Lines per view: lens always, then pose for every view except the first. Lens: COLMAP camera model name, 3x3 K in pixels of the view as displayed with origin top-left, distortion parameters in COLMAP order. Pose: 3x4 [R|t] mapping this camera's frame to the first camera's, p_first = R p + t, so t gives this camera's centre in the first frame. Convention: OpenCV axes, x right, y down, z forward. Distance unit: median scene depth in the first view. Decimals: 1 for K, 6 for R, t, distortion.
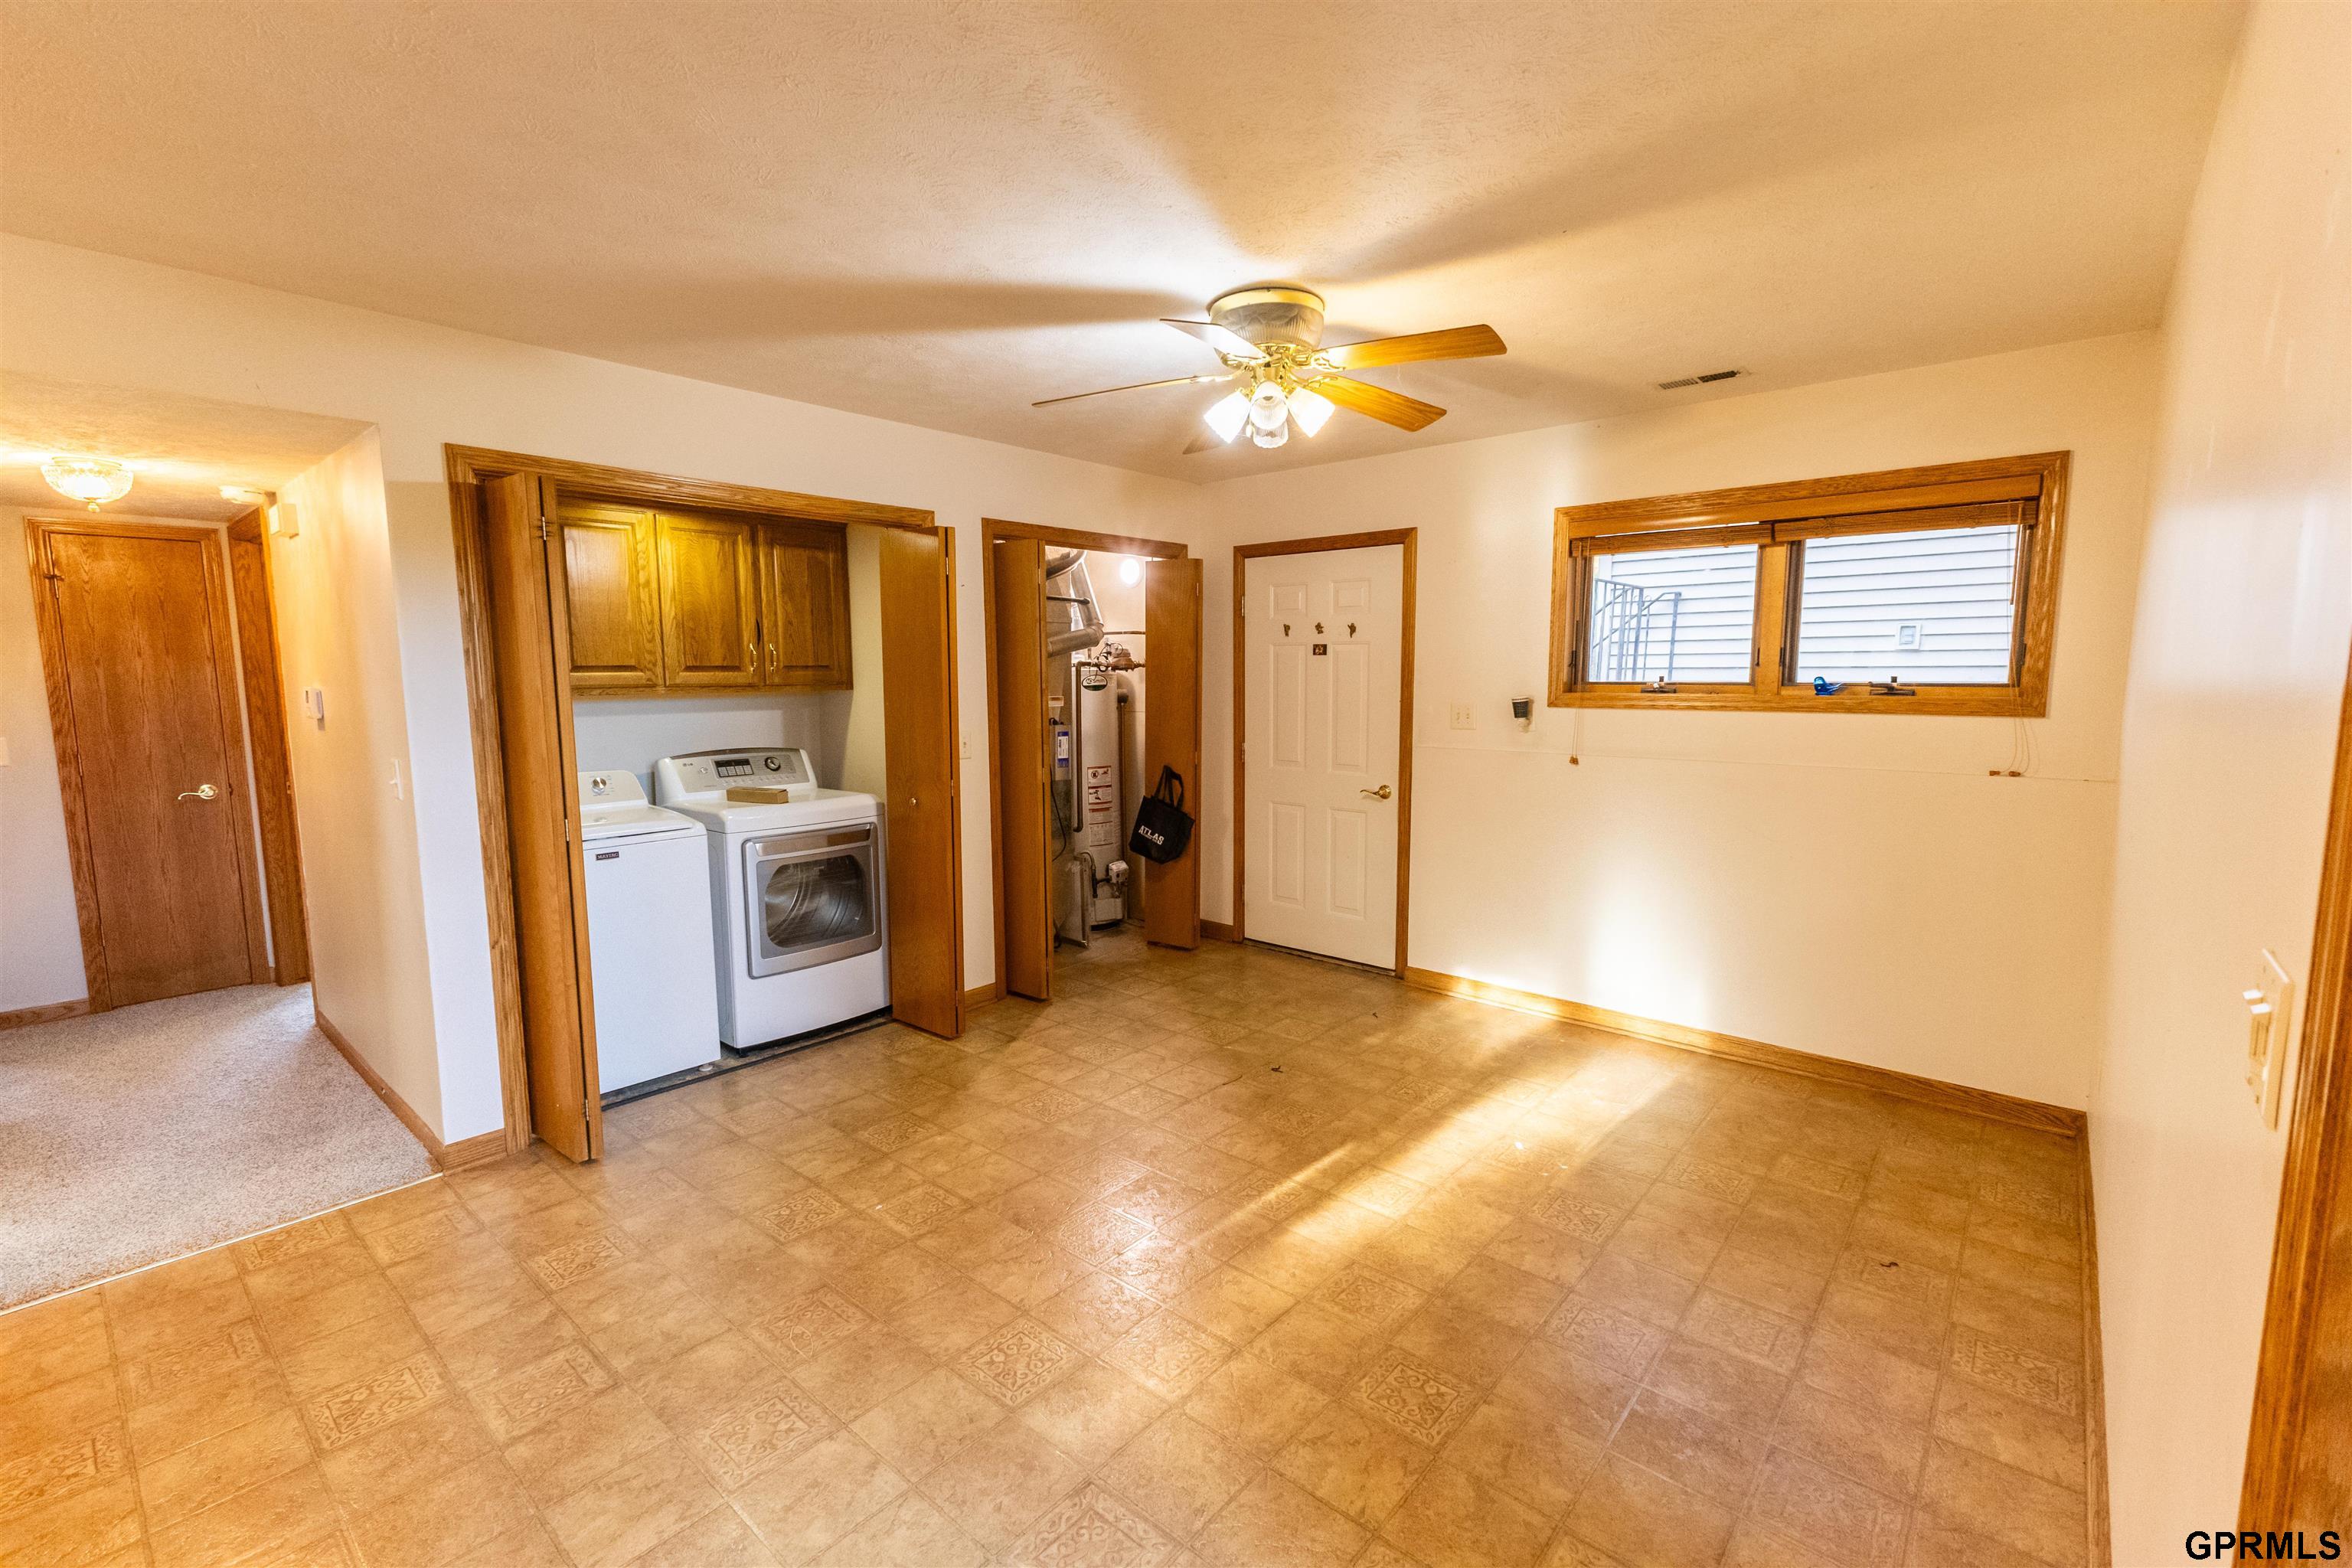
lens RADIAL K [[1014.8, 0, 1163.7], [0, 1014.8, 788.8], [0, 0, 1]] dist [0.008449, -0.000378]
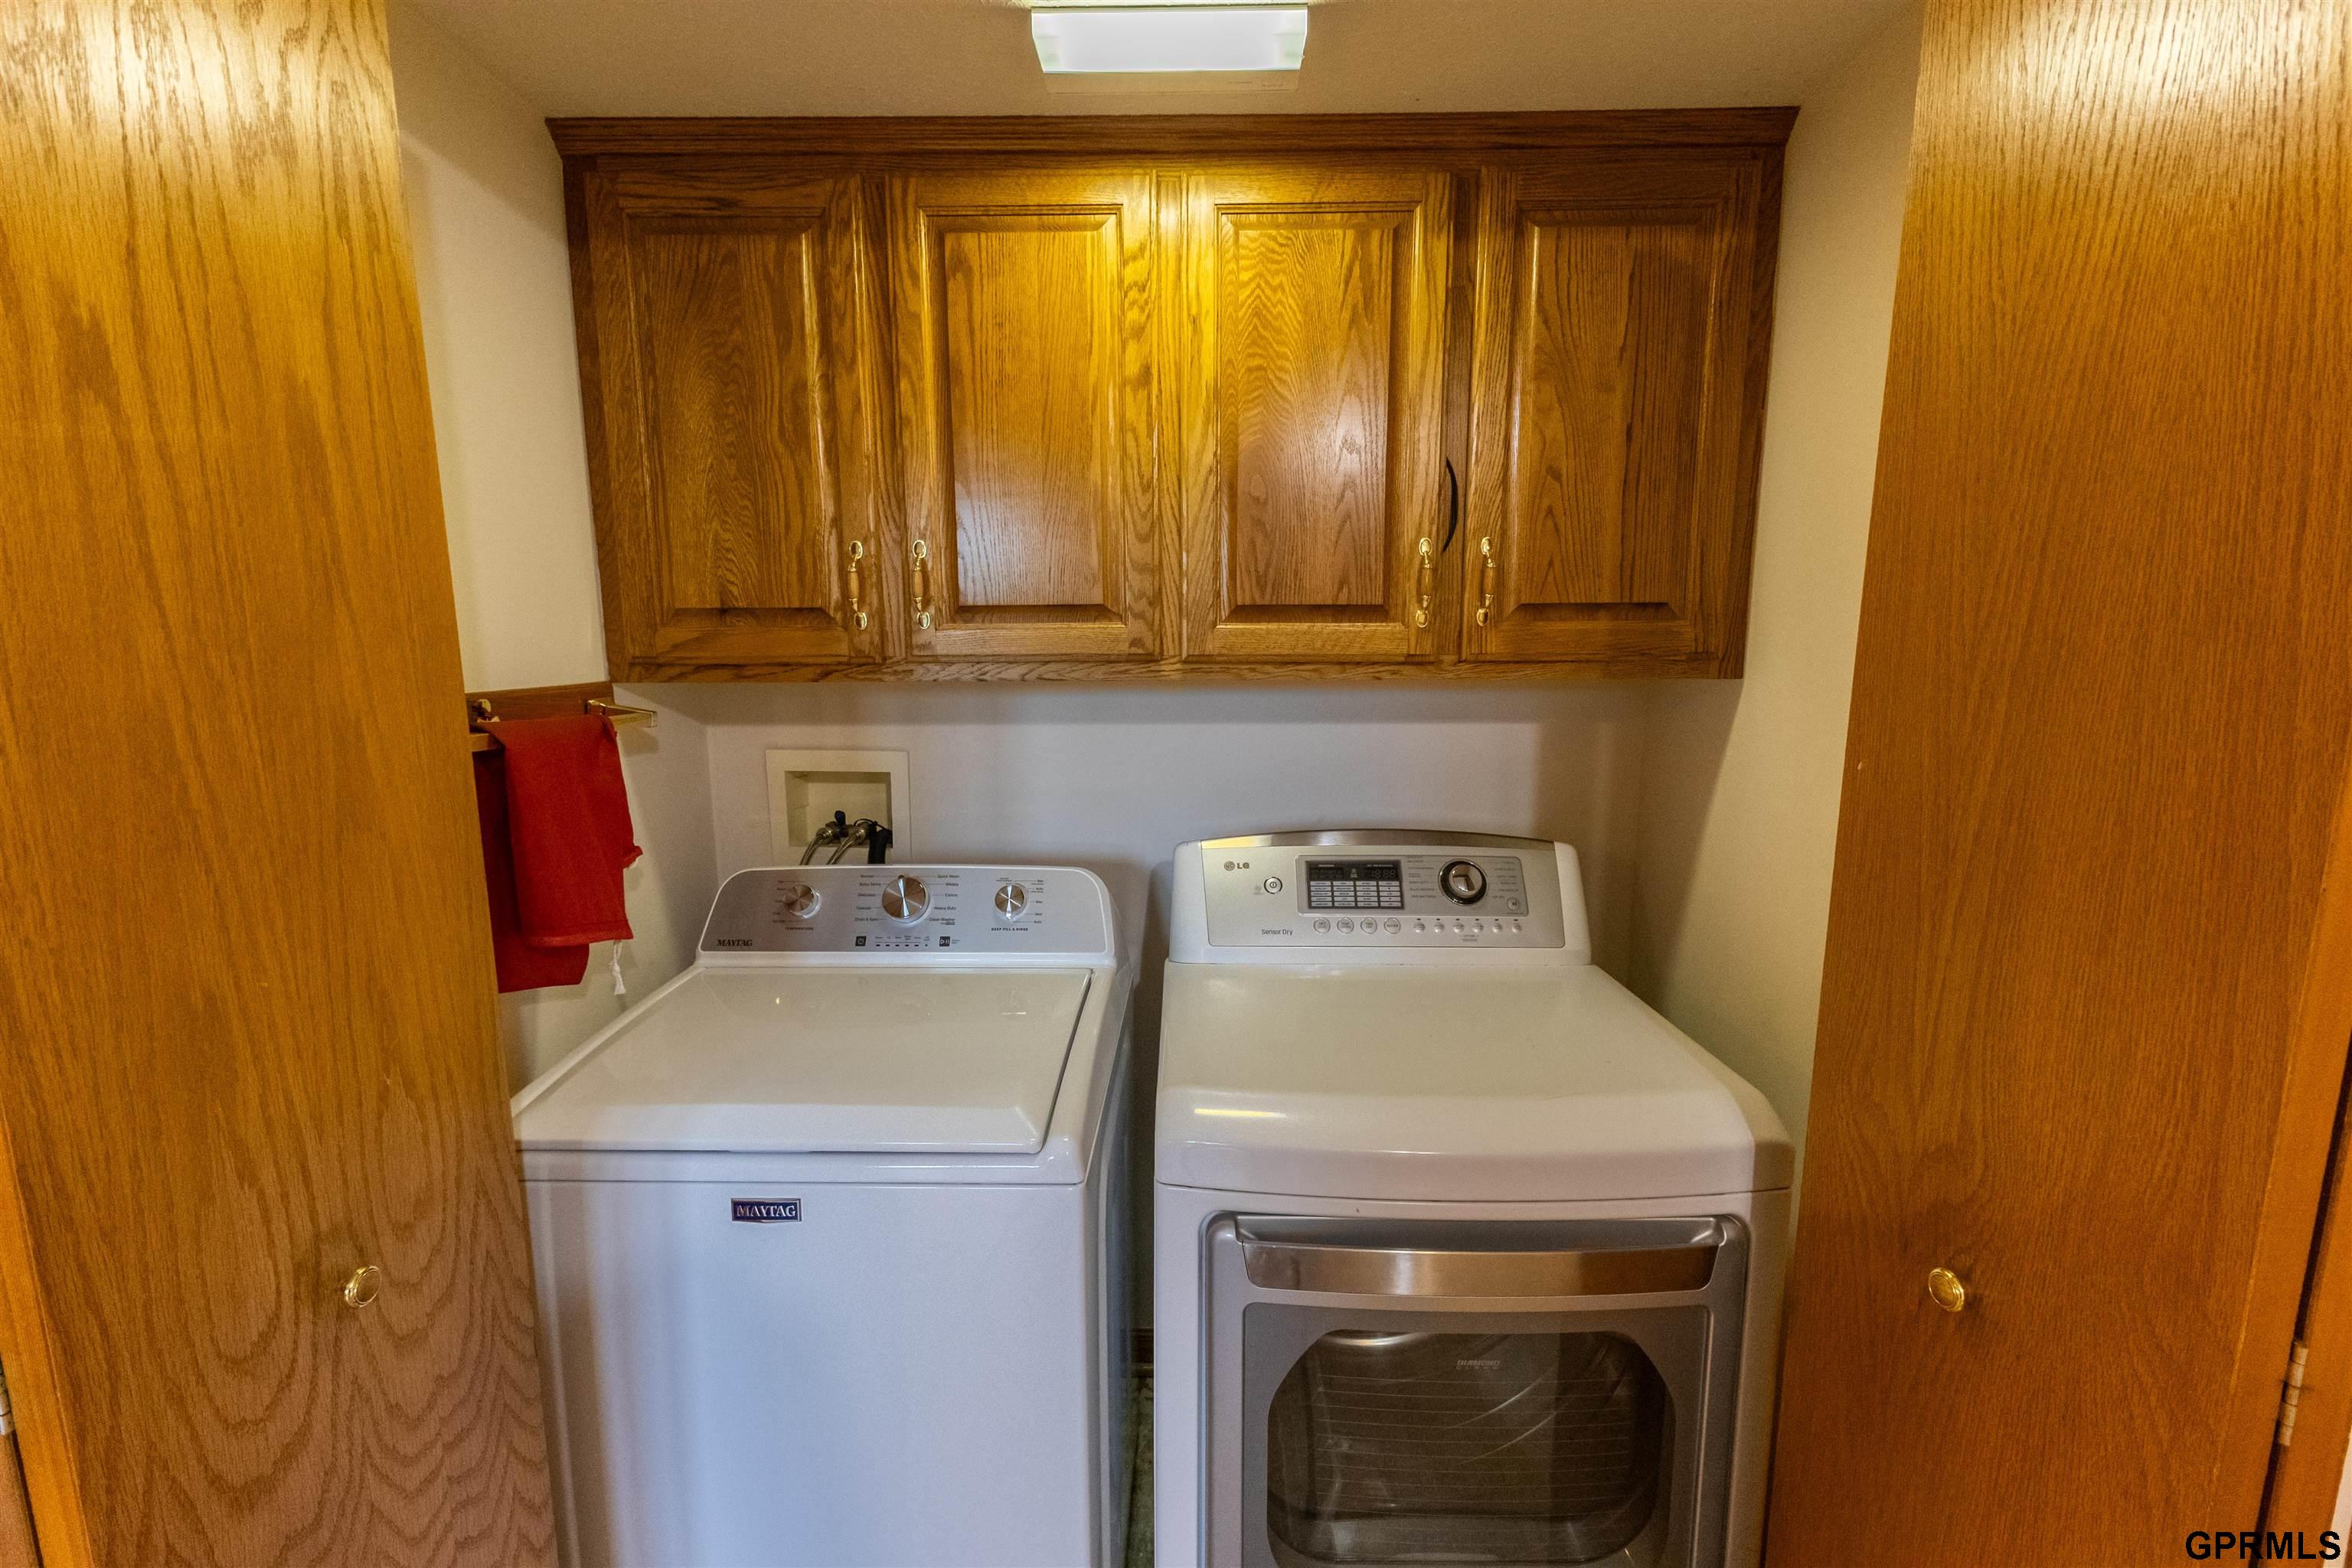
lens RADIAL K [[1014.8, 0, 1185.3], [0, 1014.8, 776.1], [0, 0, 1]] dist [0.008449, -0.000378]
pose [[0.665410, 0.112525, -0.737948, -0.195155], [-0.091132, 0.993424, 0.069307, -0.078490], [0.740894, 0.021133, 0.671289, 0.699891]]
